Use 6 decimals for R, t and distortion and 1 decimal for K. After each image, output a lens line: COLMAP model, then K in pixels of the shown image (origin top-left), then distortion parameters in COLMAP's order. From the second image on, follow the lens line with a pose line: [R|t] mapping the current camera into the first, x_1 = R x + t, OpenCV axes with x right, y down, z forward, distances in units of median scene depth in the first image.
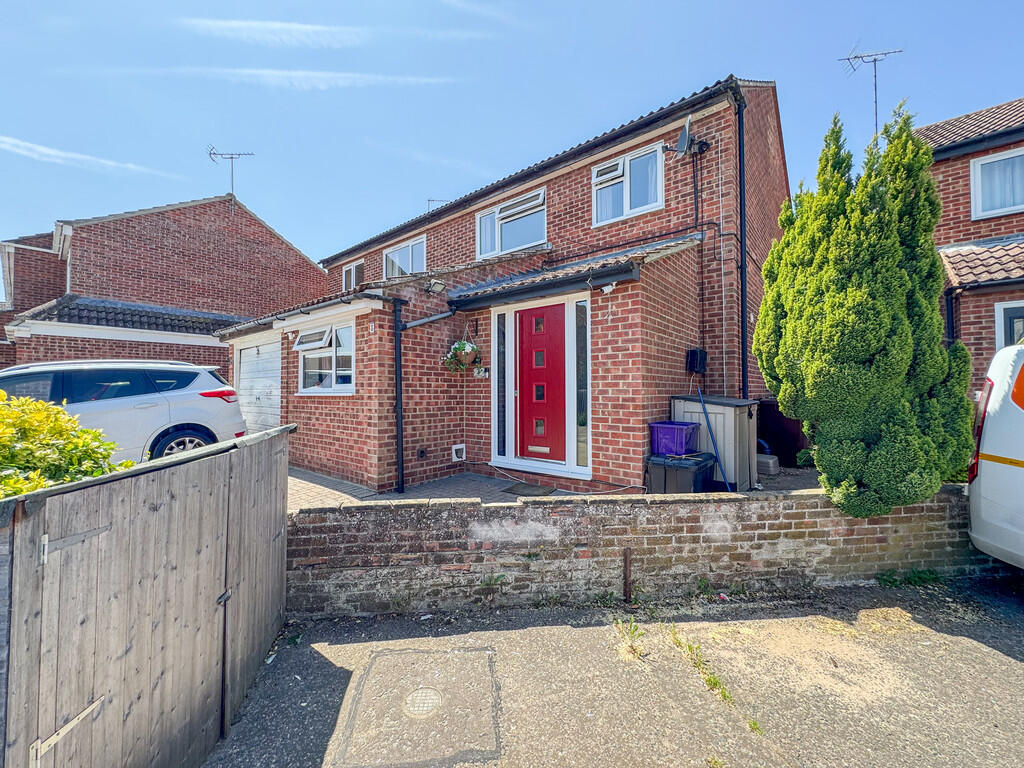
lens RADIAL K [[410.4, 0, 511.3], [0, 410.4, 380.4], [0, 0, 1]] dist [-0.001905, 0.001423]
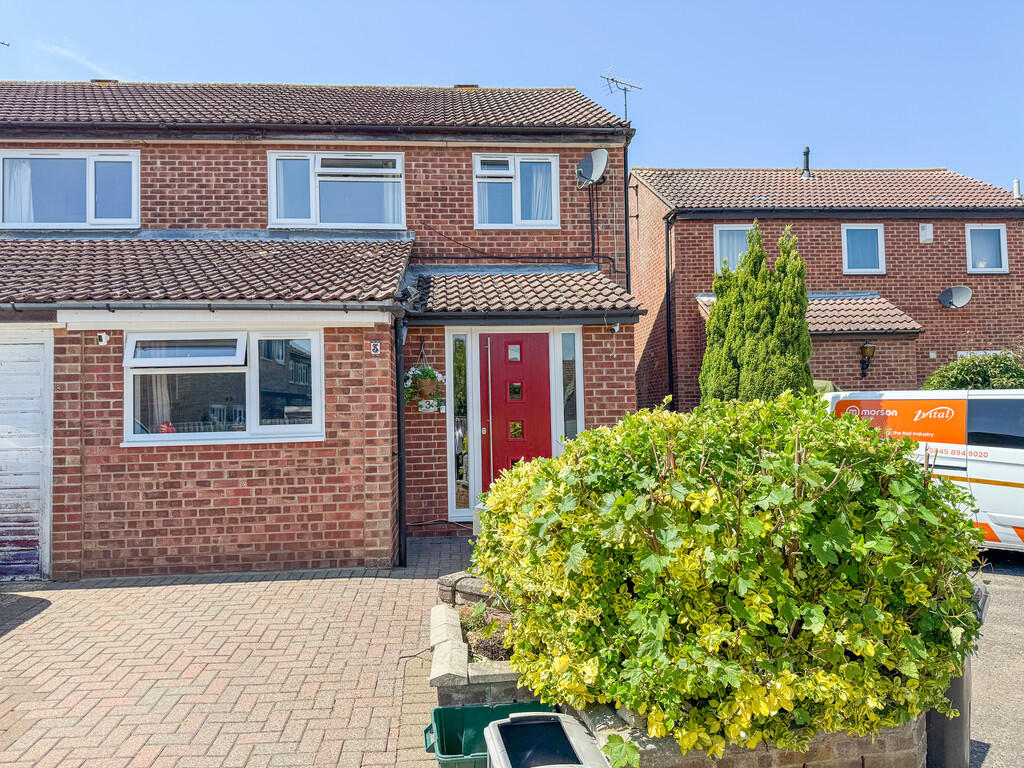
lens RADIAL K [[710.4, 0, 509.8], [0, 710.4, 388.4], [0, 0, 1]] dist [0.099118, -0.000581]
pose [[0.712720, 0.015218, 0.701284, -0.906639], [0.000669, 0.999749, -0.022376, -0.021840], [-0.701449, 0.016417, 0.712531, -0.077882]]
